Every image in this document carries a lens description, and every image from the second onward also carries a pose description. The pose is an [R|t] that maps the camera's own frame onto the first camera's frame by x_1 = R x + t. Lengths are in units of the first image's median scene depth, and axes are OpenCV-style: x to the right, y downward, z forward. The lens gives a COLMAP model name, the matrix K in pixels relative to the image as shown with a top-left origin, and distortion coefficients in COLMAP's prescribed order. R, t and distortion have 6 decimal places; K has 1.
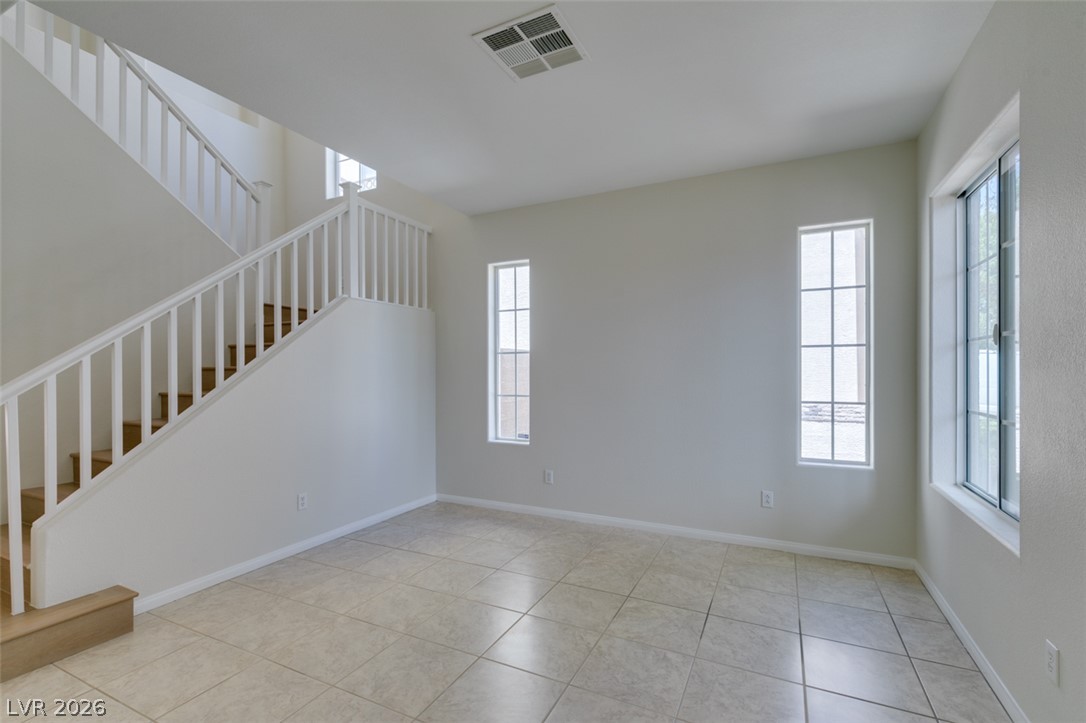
lens RADIAL K [[490.4, 0, 544.2], [0, 490.4, 368.5], [0, 0, 1]] dist [0.010334, -0.002018]
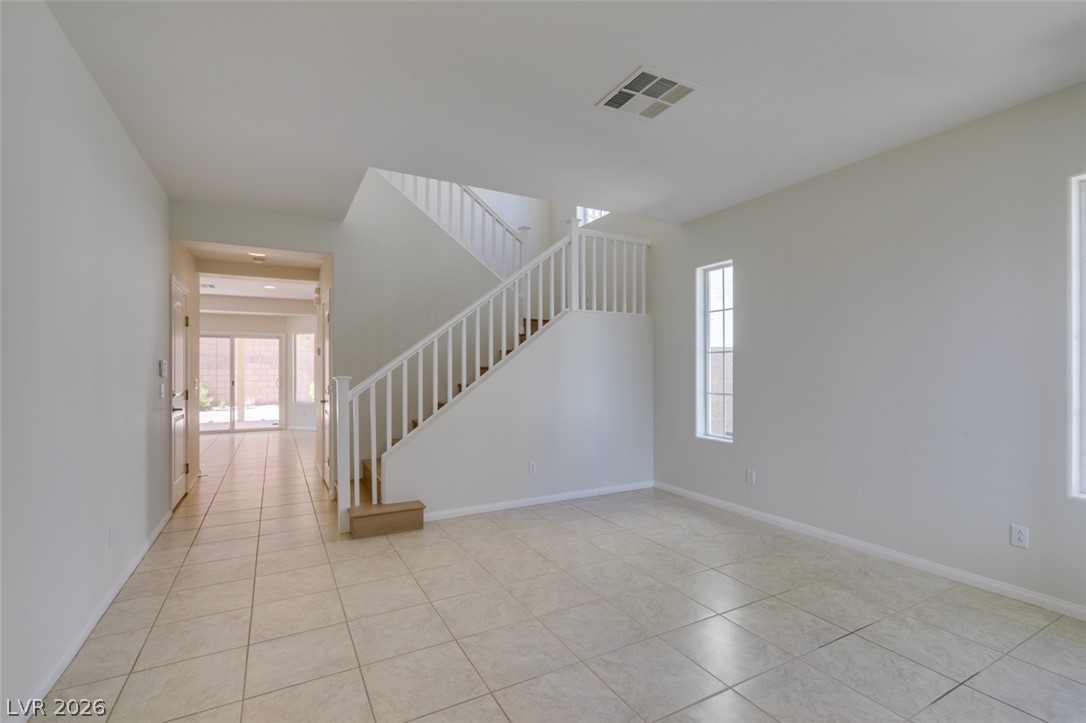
lens RADIAL K [[490.4, 0, 539.6], [0, 490.4, 365.0], [0, 0, 1]] dist [0.010334, -0.002018]
pose [[0.818323, -0.003072, -0.574750, 0.275514], [0.000815, 0.999991, -0.004185, -0.001200], [0.574758, 0.002957, 0.818318, -0.070384]]
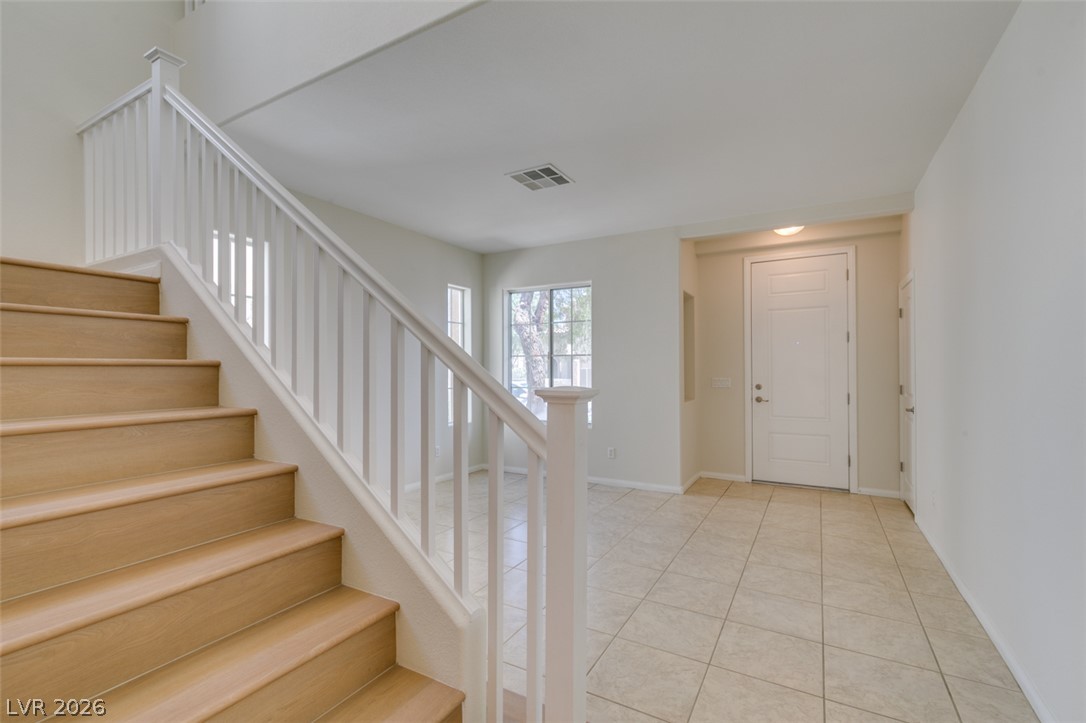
lens RADIAL K [[484.0, 0, 541.2], [0, 484.0, 365.2], [0, 0, 1]] dist [0.012404, 0.000405]
pose [[0.052722, 0.012465, 0.998531, -1.035937], [-0.005318, 0.999911, -0.012202, 0.006020], [-0.998595, -0.004667, 0.052784, 0.559650]]
